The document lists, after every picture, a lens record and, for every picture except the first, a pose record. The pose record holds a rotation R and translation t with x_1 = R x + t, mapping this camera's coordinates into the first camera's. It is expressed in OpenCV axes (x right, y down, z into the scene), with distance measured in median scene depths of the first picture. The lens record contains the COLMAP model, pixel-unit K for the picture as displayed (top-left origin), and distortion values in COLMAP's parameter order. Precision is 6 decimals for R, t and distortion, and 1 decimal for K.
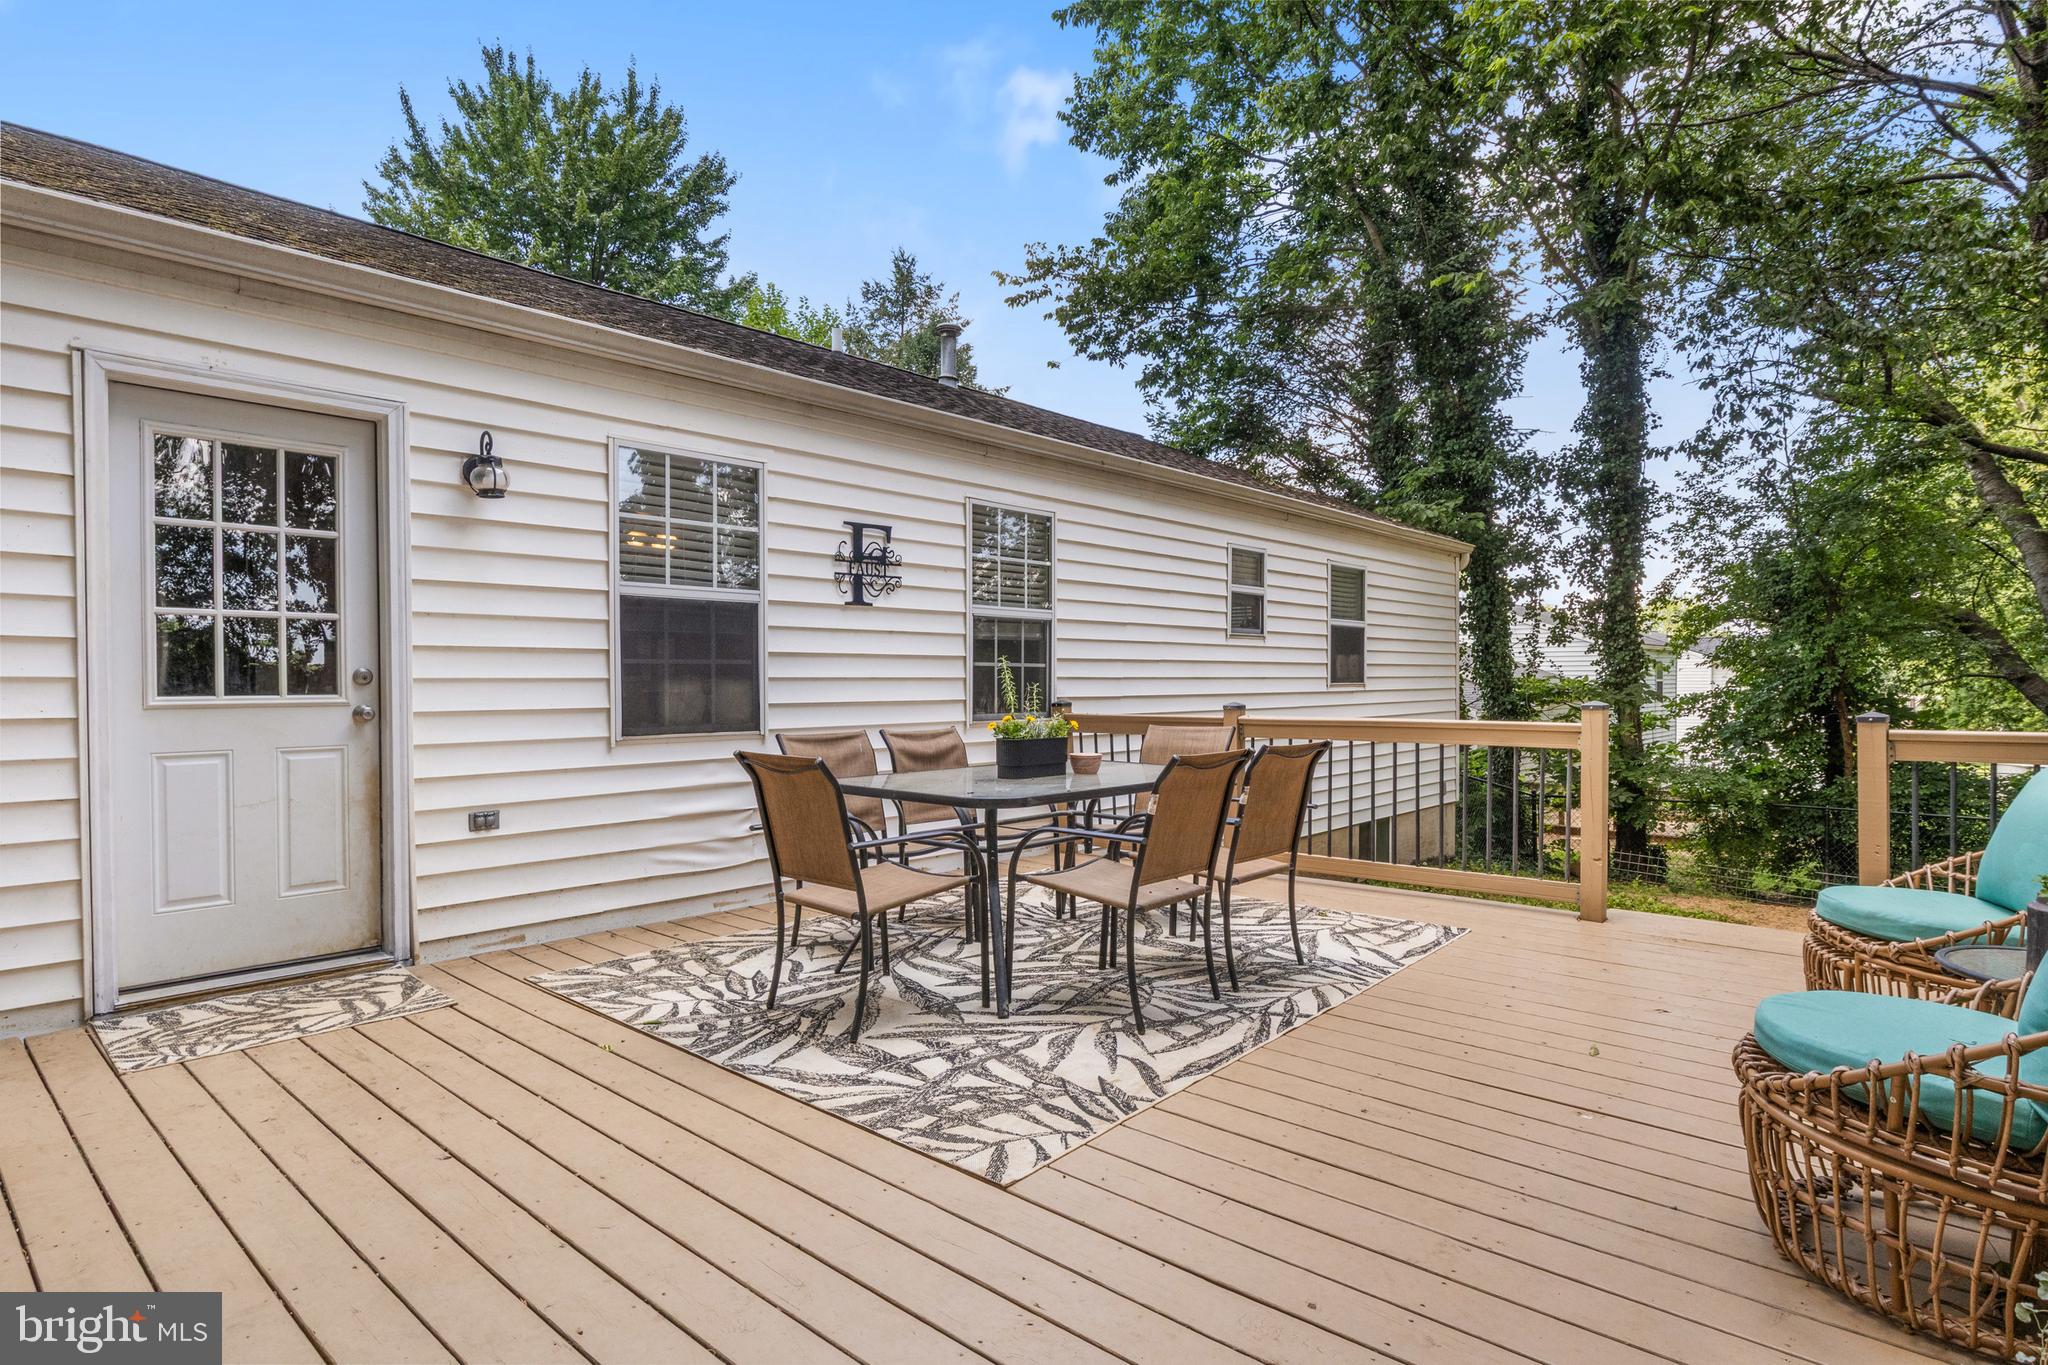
lens RADIAL K [[1058.4, 0, 1022.2], [0, 1058.4, 686.7], [0, 0, 1]] dist [-0.007558, -0.000120]
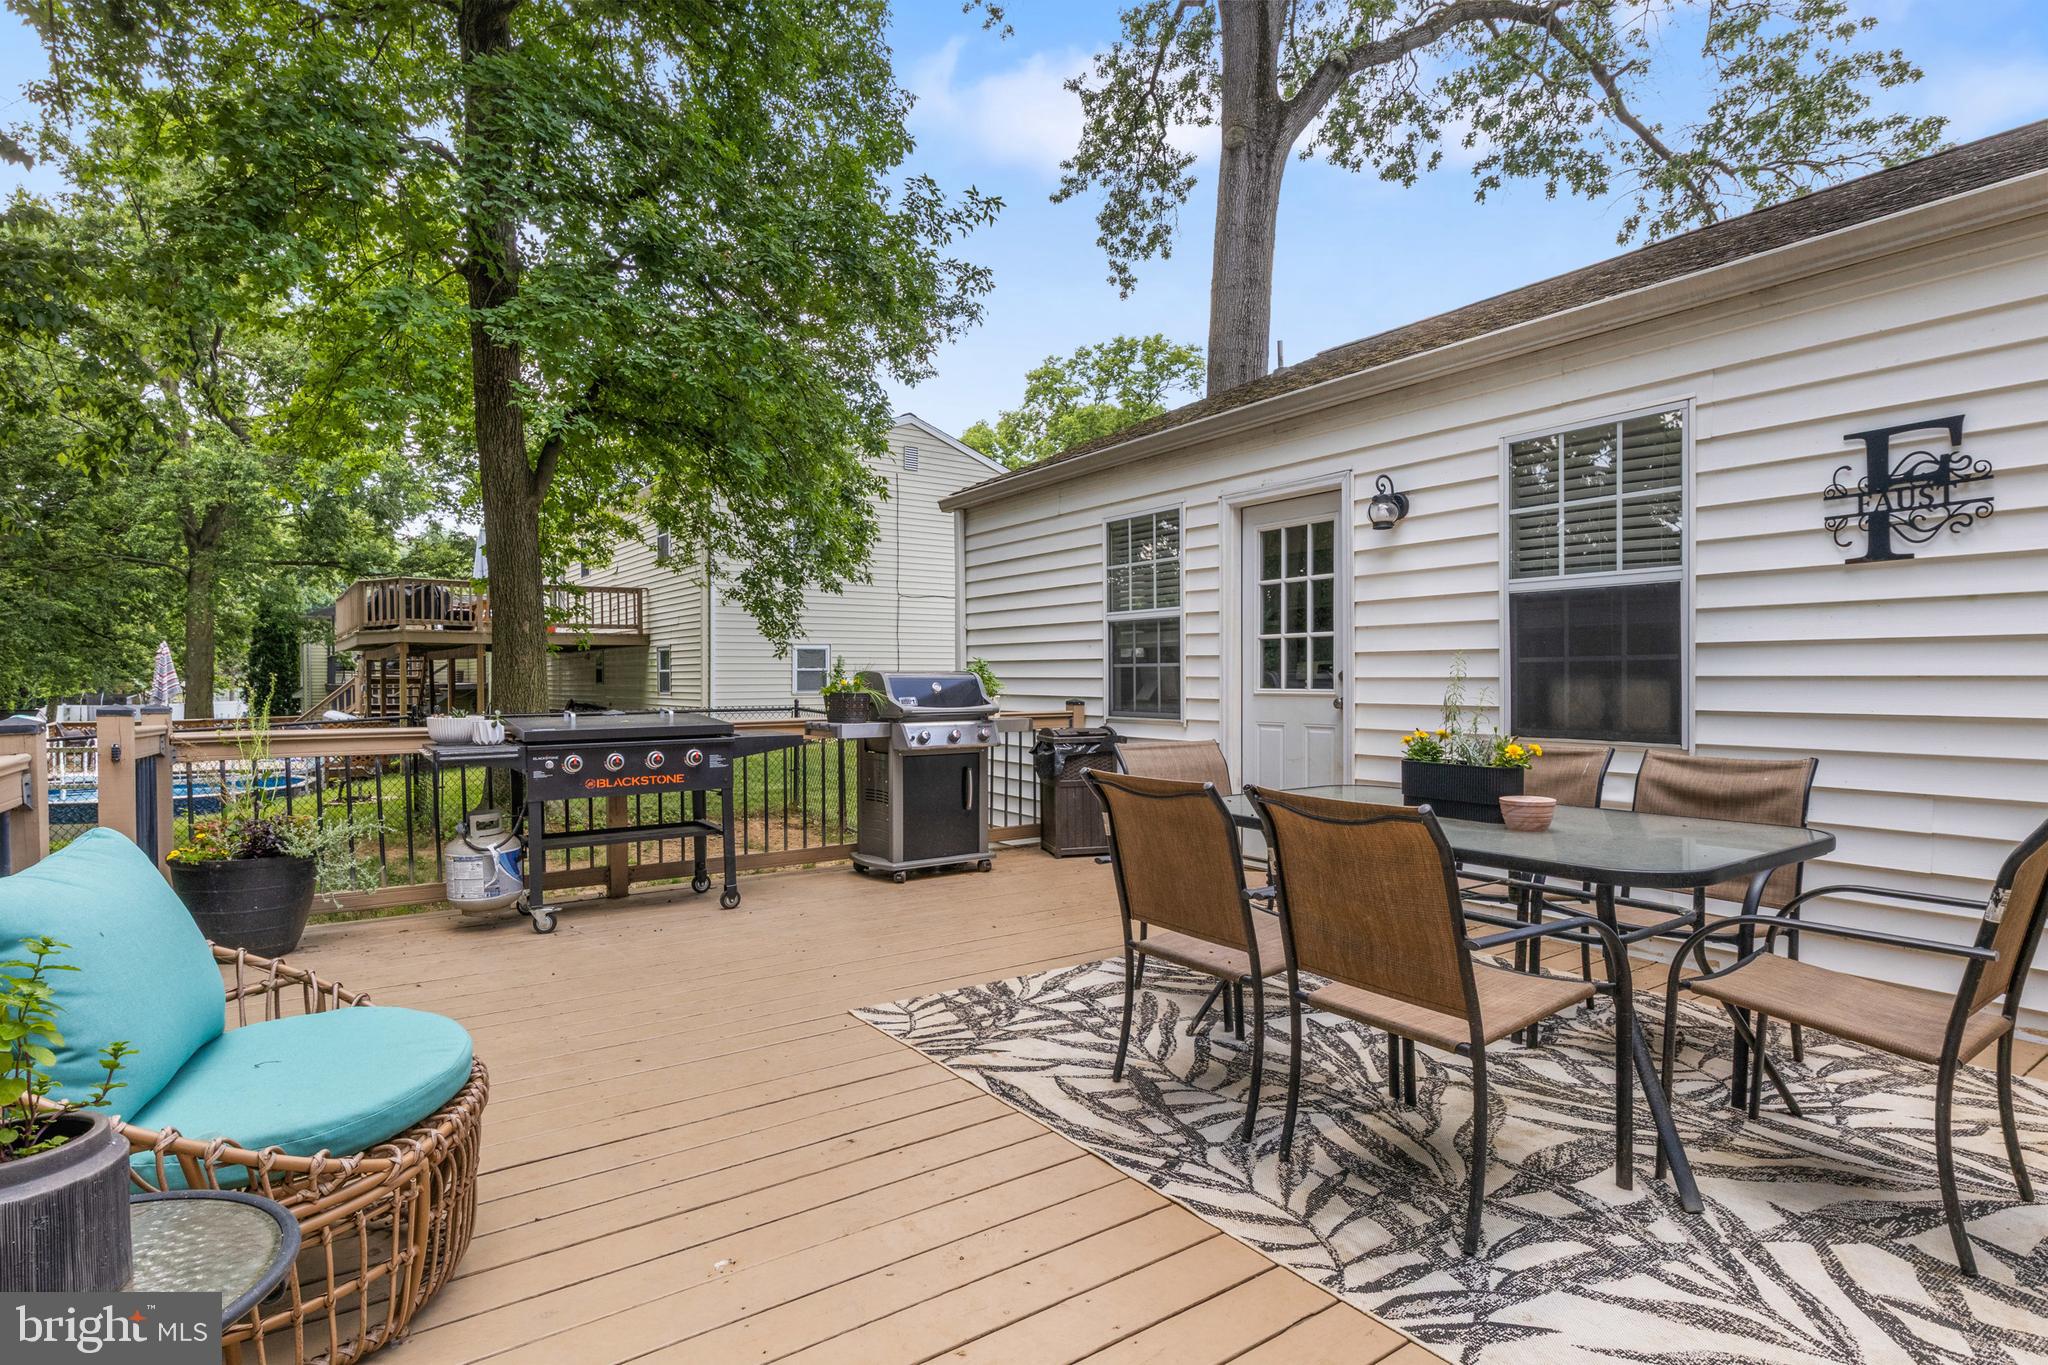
lens RADIAL K [[1058.4, 0, 1022.2], [0, 1058.4, 686.7], [0, 0, 1]] dist [-0.007558, -0.000120]
pose [[-0.242641, 0.011656, -0.970046, 0.620772], [-0.004059, 0.999907, 0.013030, -0.009212], [0.970108, 0.007099, -0.242571, 0.711212]]
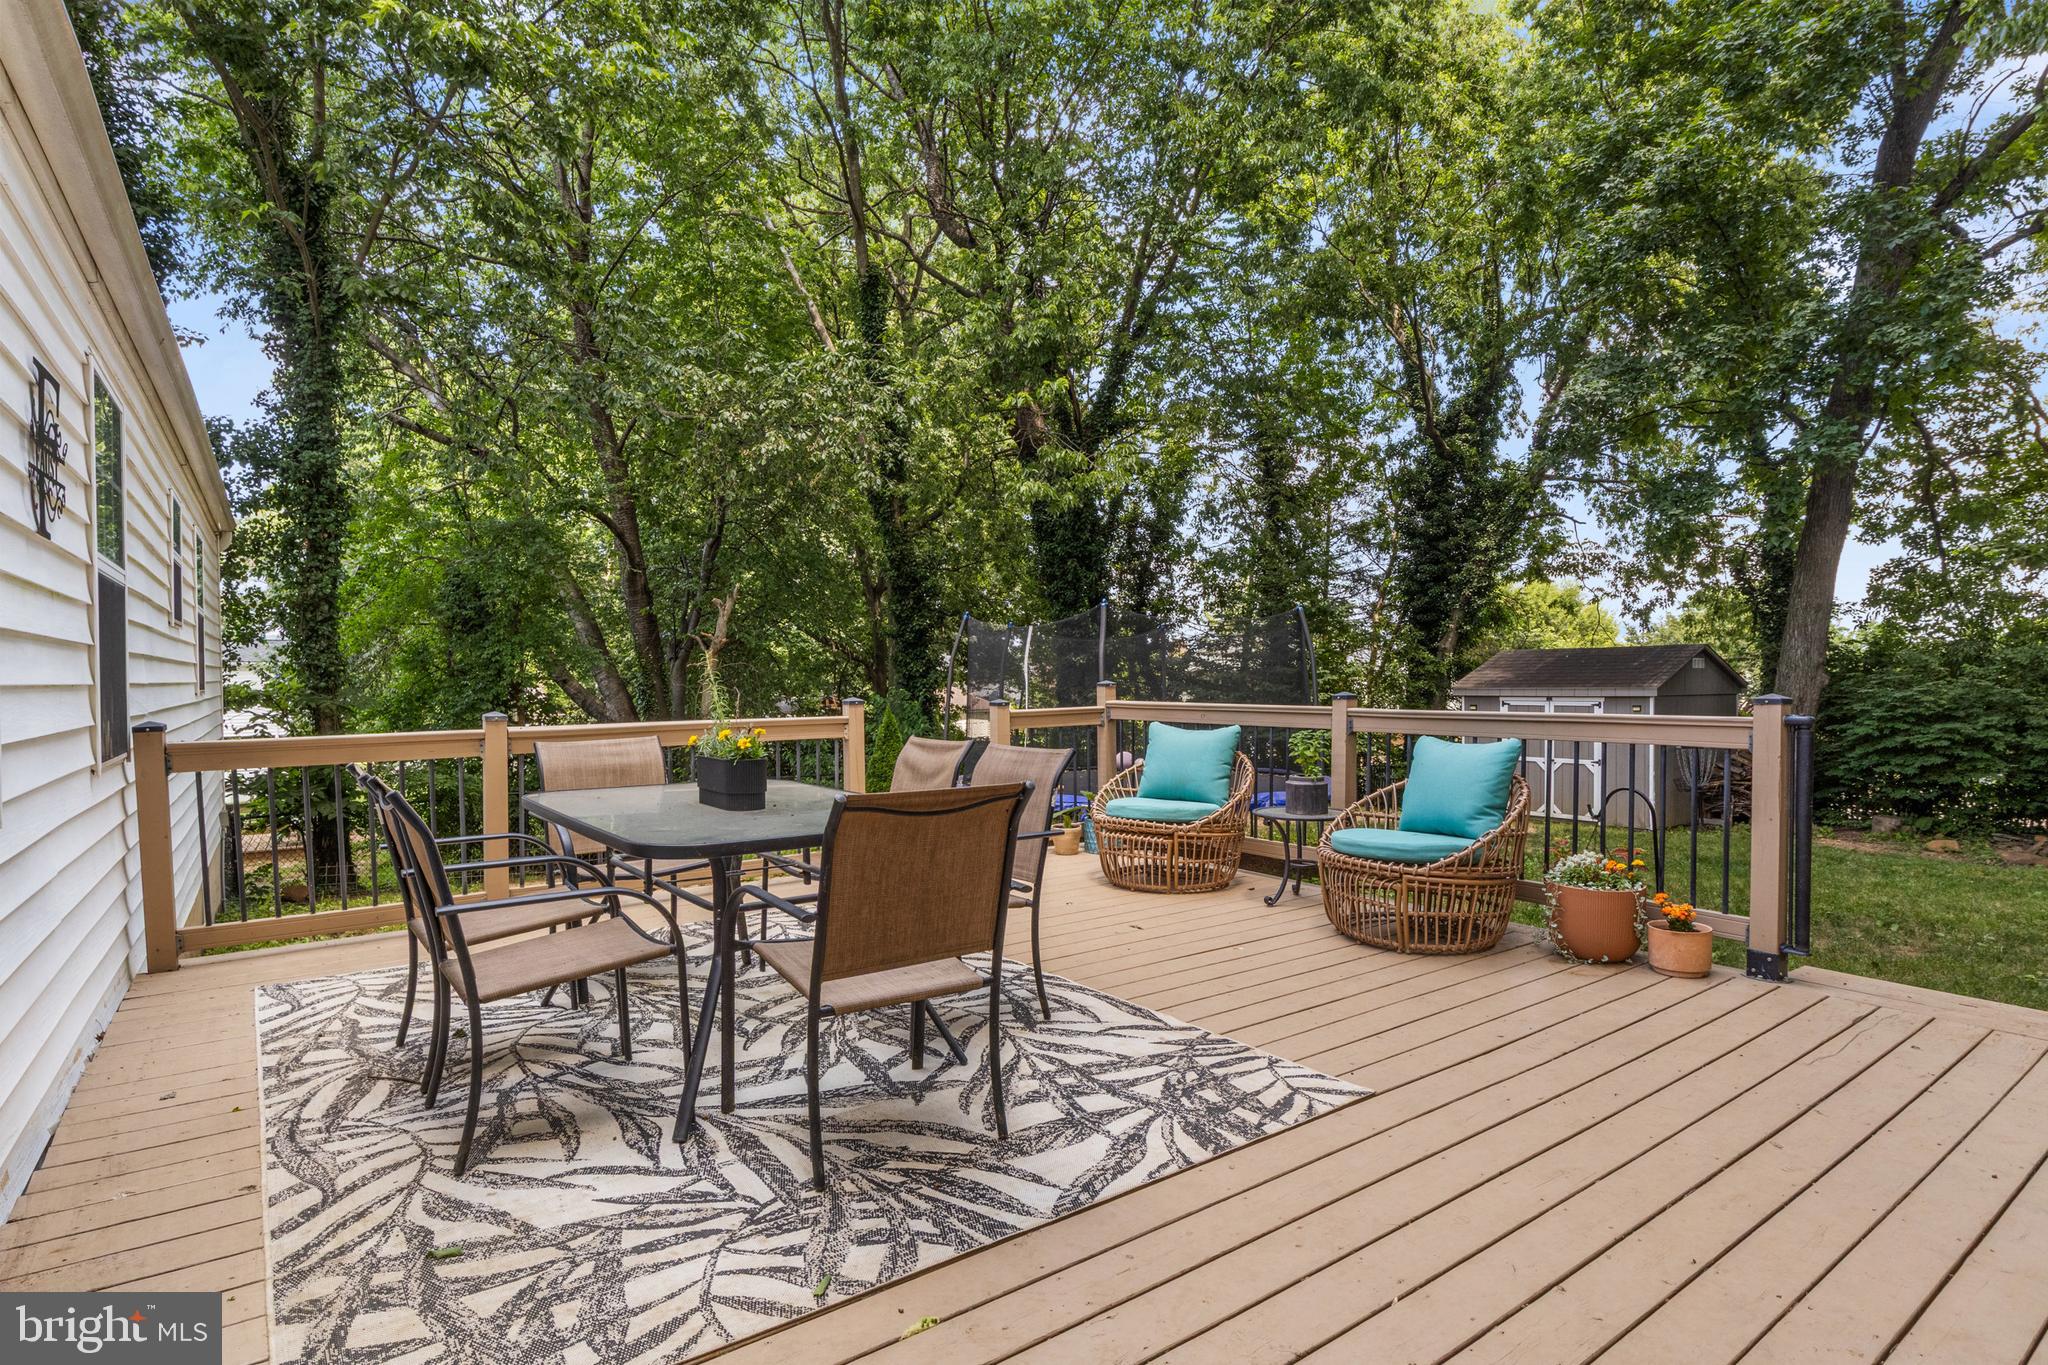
lens RADIAL K [[1058.4, 0, 1022.2], [0, 1058.4, 686.7], [0, 0, 1]] dist [-0.007558, -0.000120]
pose [[0.216353, -0.010984, 0.976253, -0.568055], [0.015726, 0.999846, 0.007764, -0.004955], [-0.976189, 0.013673, 0.216492, 0.496810]]
